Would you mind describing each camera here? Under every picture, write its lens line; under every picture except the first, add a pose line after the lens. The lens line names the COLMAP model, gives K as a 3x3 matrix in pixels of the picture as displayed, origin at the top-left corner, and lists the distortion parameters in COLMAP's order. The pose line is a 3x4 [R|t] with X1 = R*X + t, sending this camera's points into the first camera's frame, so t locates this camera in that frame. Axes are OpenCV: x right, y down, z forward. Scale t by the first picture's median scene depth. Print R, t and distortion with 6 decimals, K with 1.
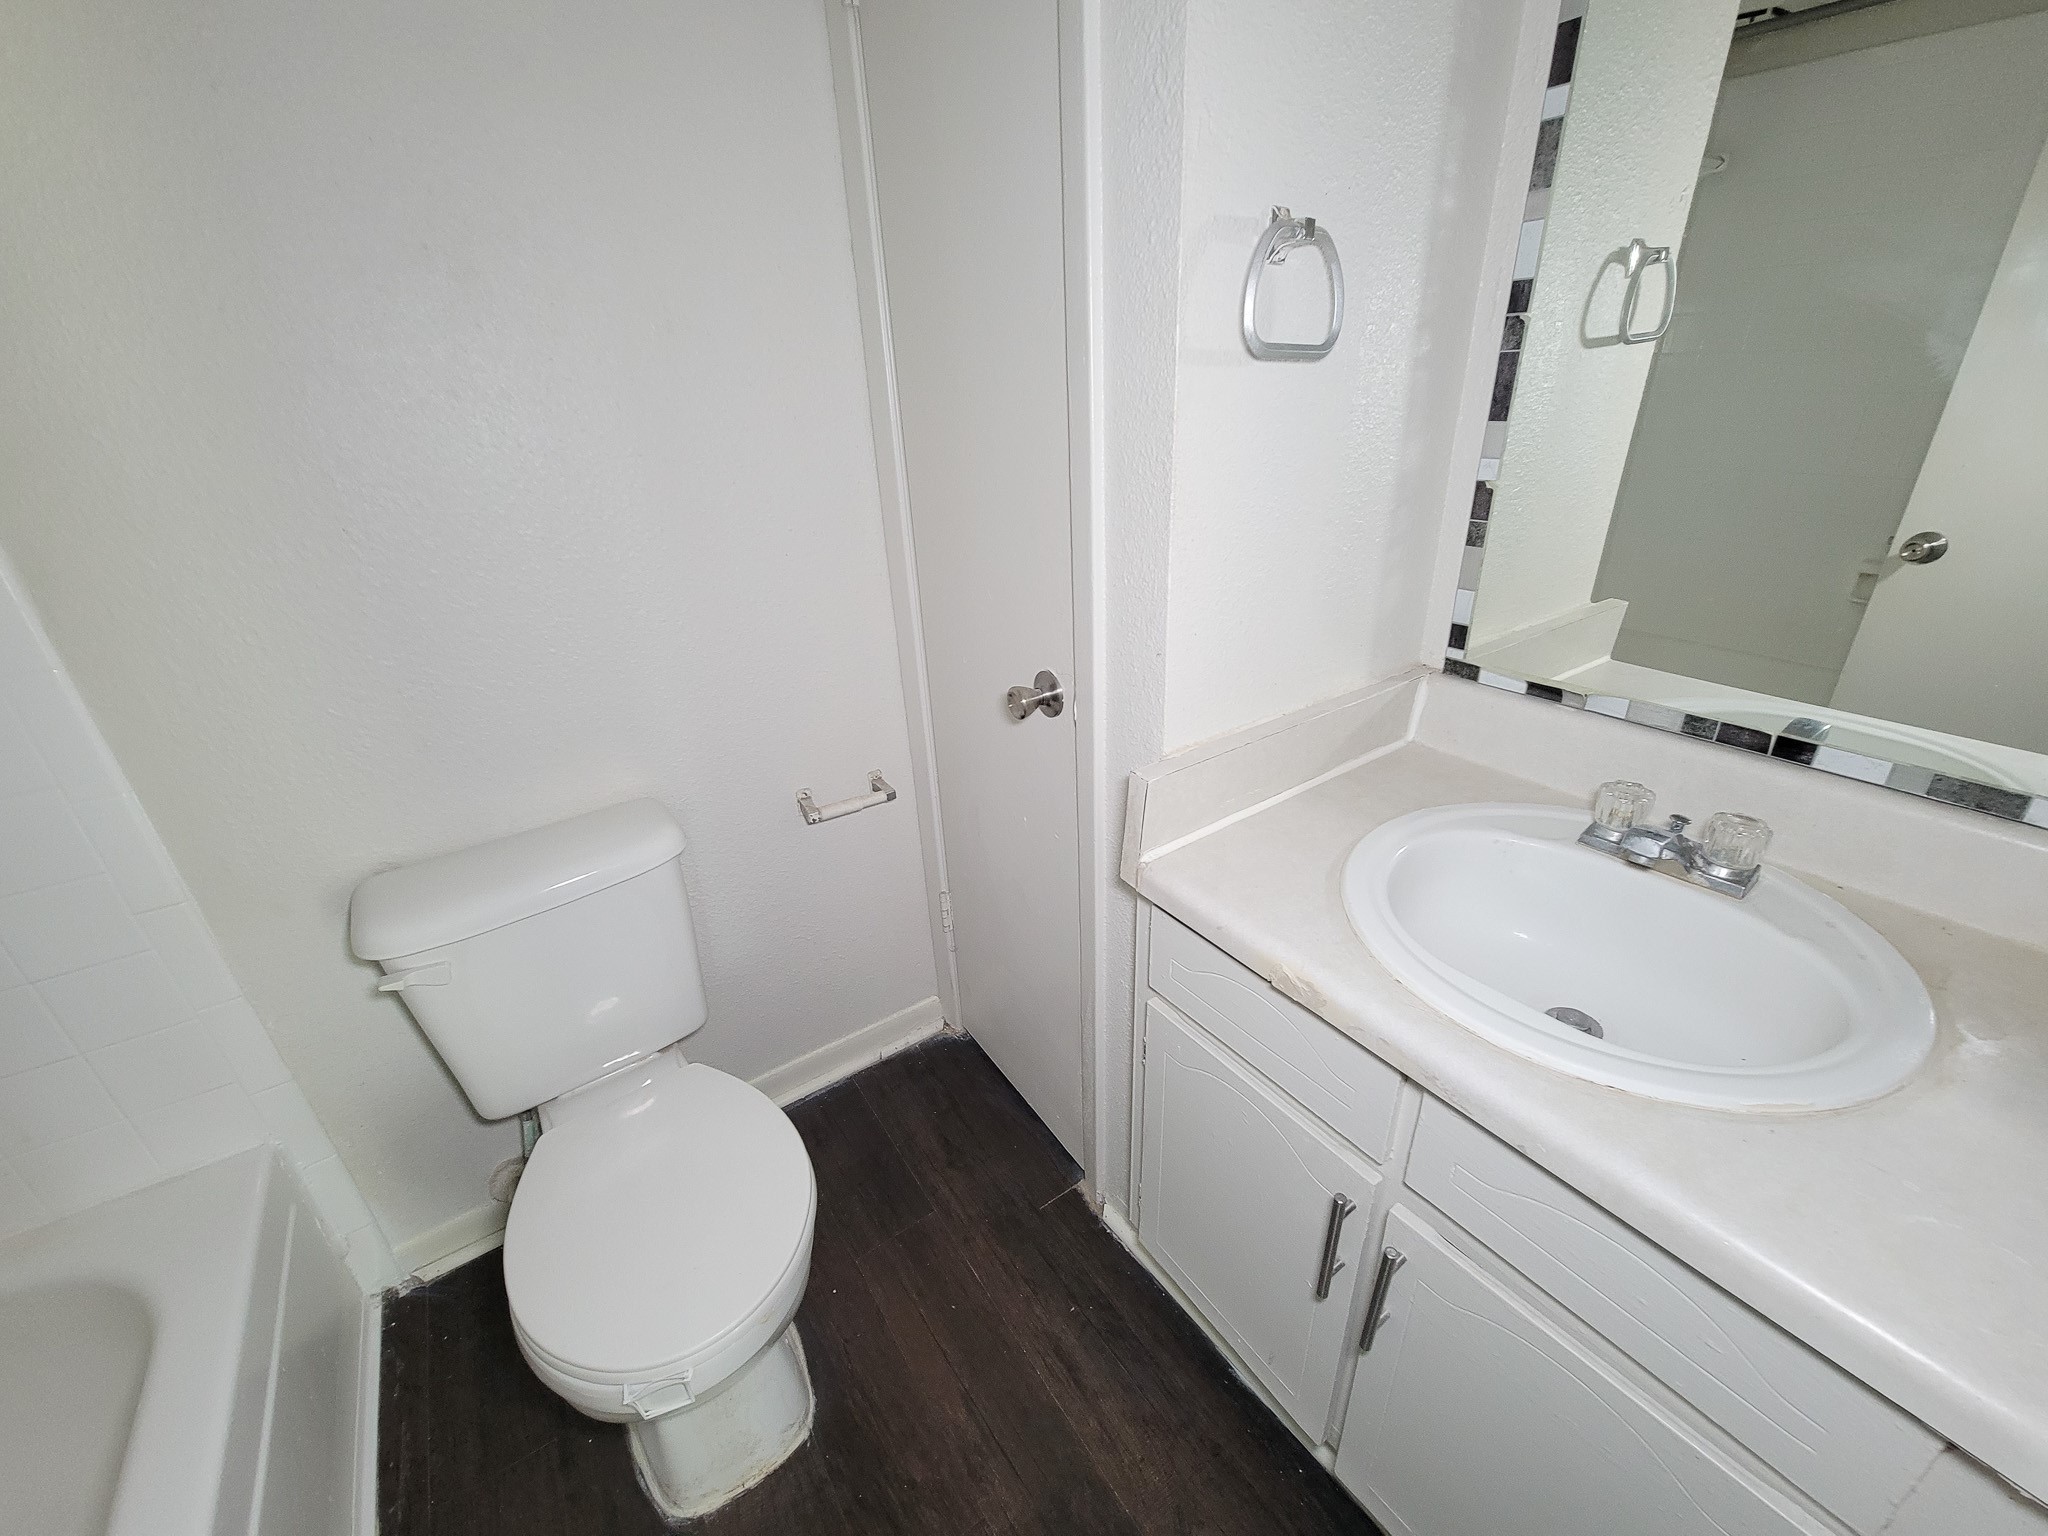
lens RADIAL K [[840.8, 0, 1031.8], [0, 840.8, 767.9], [0, 0, 1]] dist [0.001850, -0.000934]
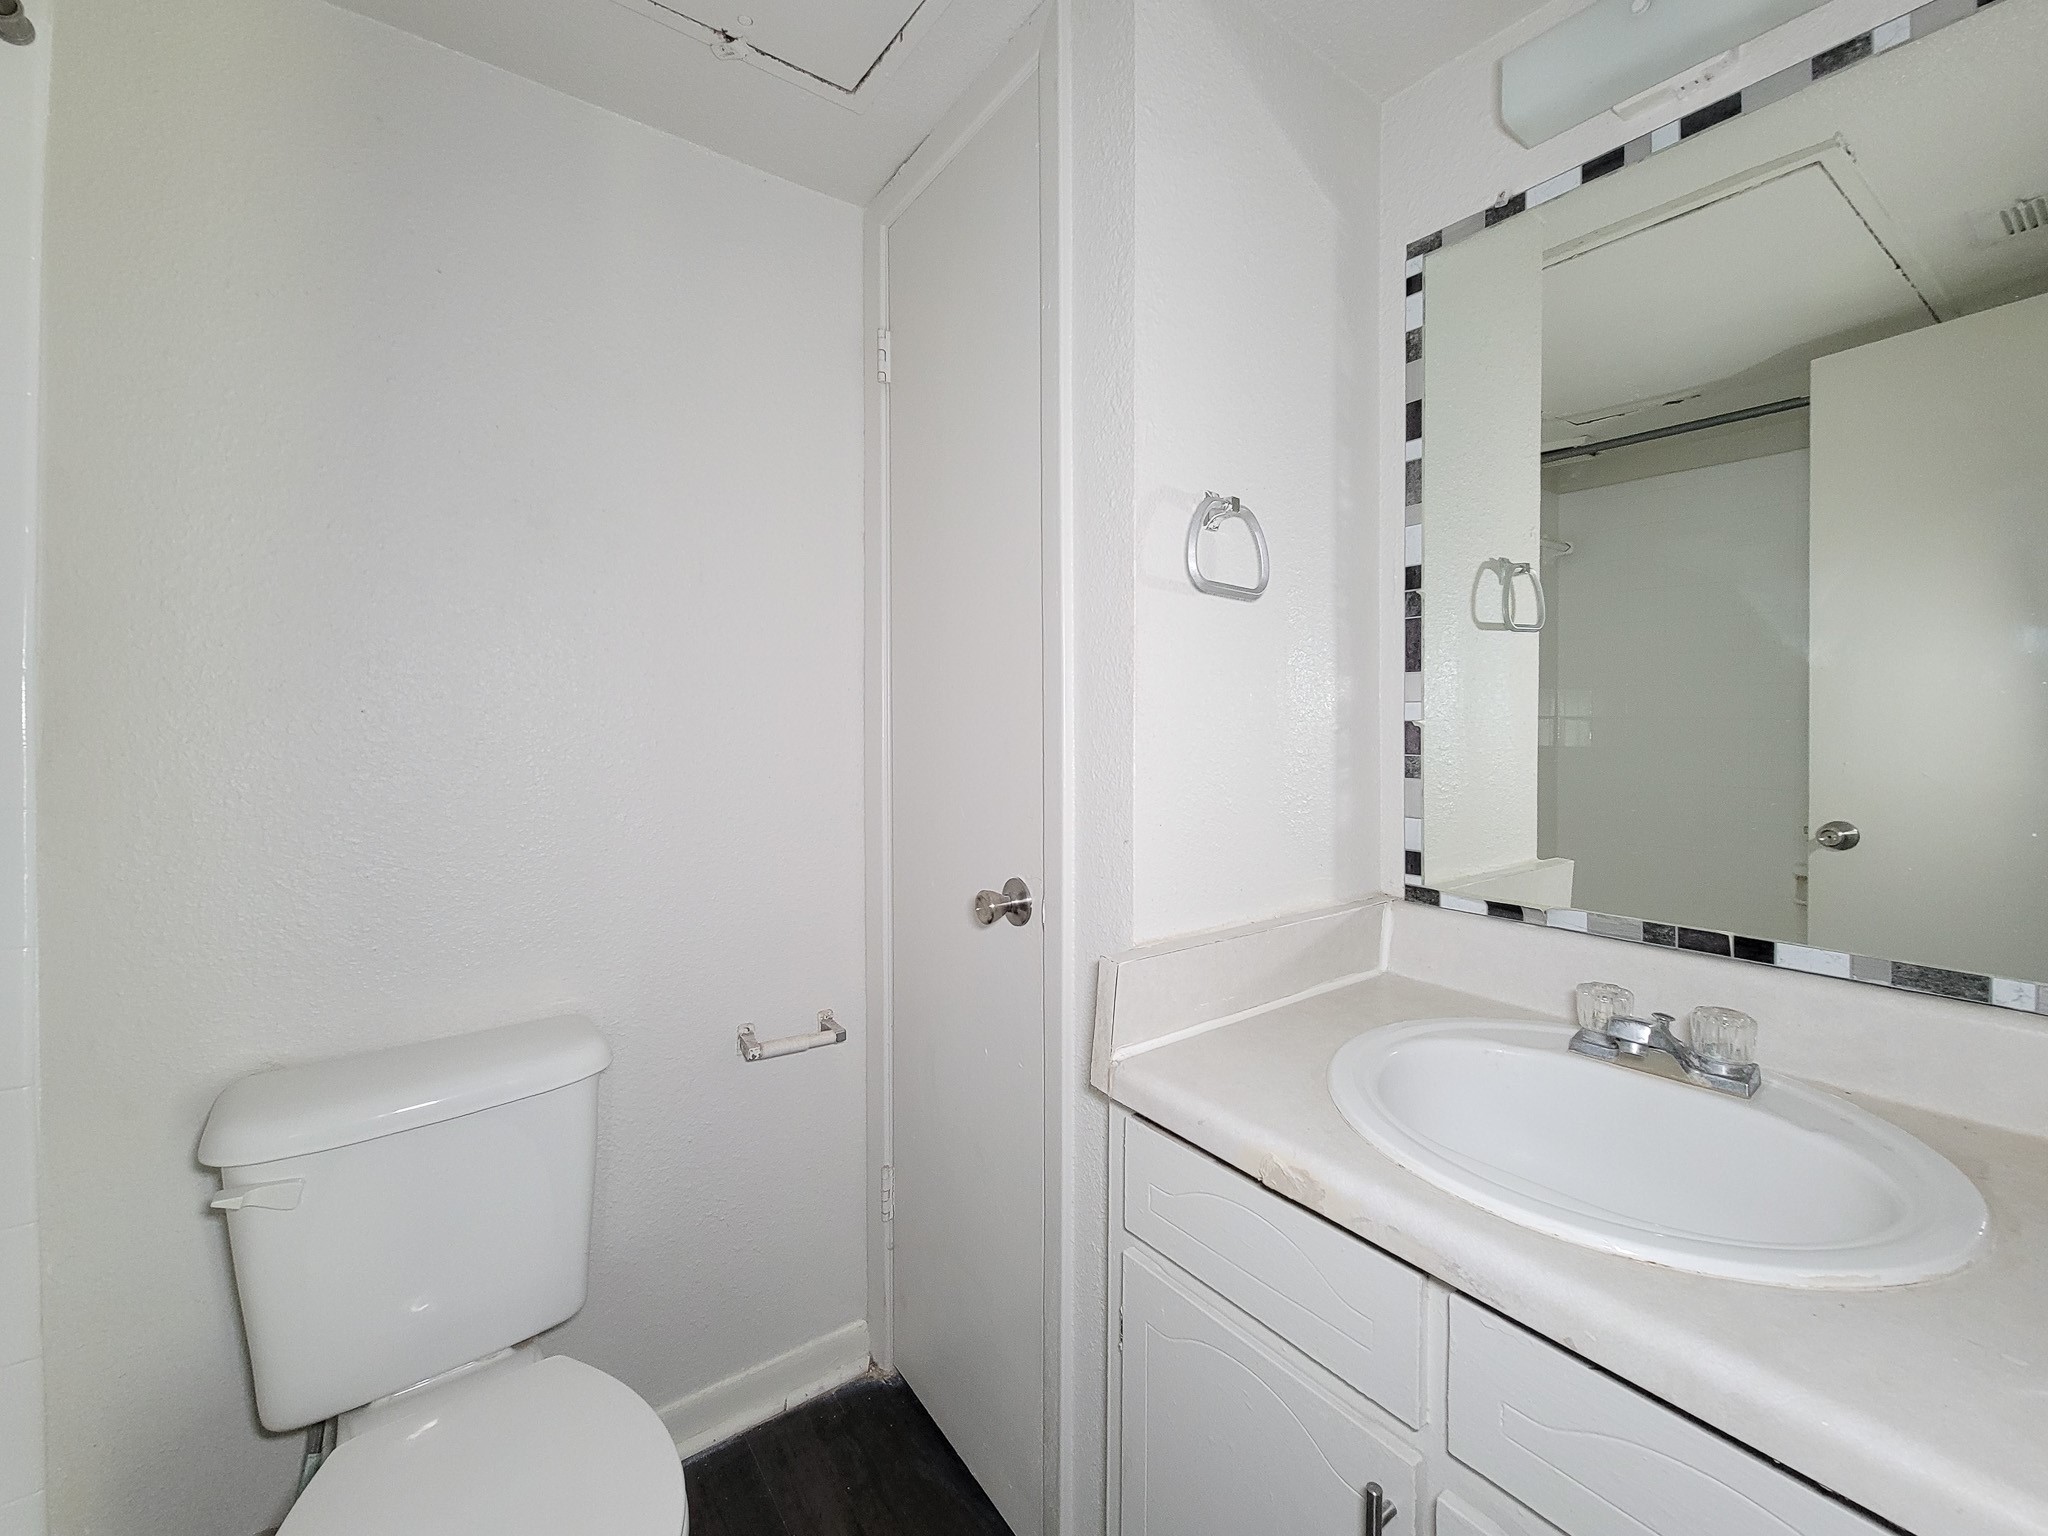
lens RADIAL K [[894.1, 0, 1020.5], [0, 894.1, 758.9], [0, 0, 1]] dist [0.006290, -0.001276]
pose [[0.998814, 0.040598, 0.026889, -0.011563], [-0.025023, 0.901621, -0.431803, 0.226381], [-0.041774, 0.430618, 0.901567, -0.030231]]
